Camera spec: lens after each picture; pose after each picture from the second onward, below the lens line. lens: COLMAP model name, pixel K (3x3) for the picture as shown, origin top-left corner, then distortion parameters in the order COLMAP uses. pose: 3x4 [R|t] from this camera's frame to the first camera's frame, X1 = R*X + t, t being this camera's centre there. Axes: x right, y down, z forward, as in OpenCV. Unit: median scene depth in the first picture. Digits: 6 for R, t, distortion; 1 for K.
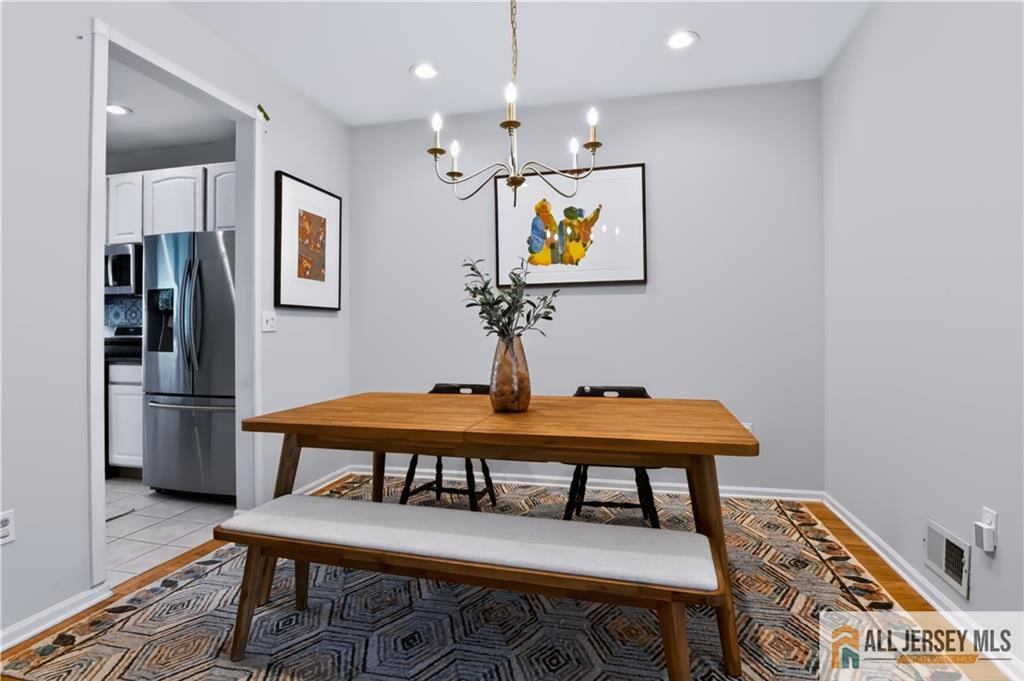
lens RADIAL K [[503.9, 0, 515.7], [0, 503.9, 324.3], [0, 0, 1]] dist [-0.026777, -0.000516]
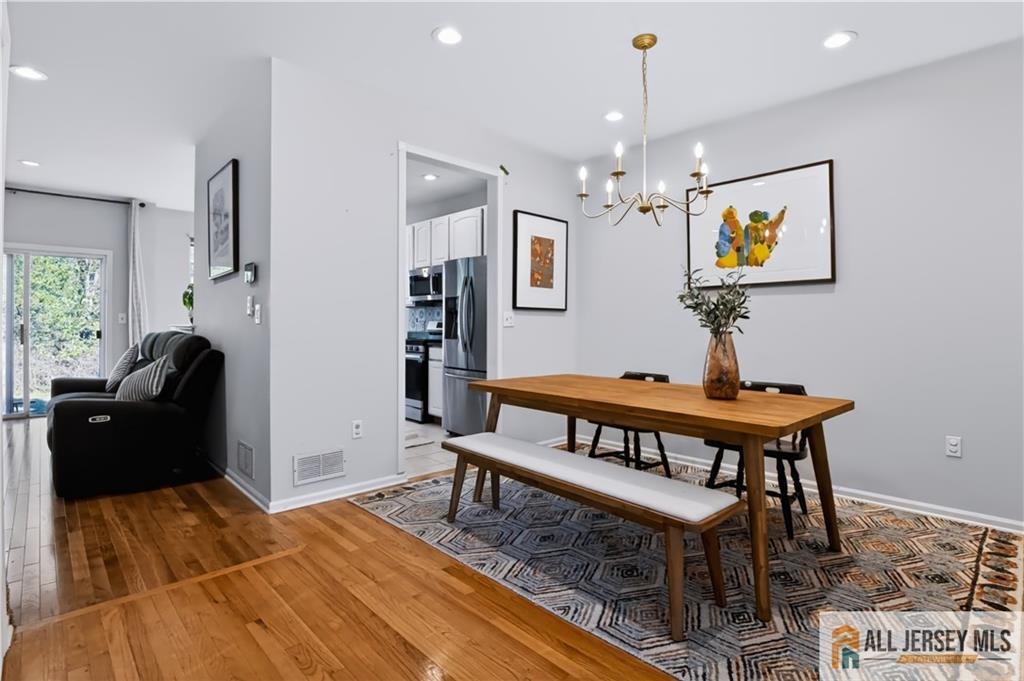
lens RADIAL K [[503.9, 0, 515.7], [0, 503.9, 324.3], [0, 0, 1]] dist [-0.026777, -0.000516]
pose [[0.834465, 0.010013, -0.550971, 0.292079], [-0.005678, 0.999938, 0.009574, -0.005408], [0.551032, -0.004861, 0.834470, -0.157288]]
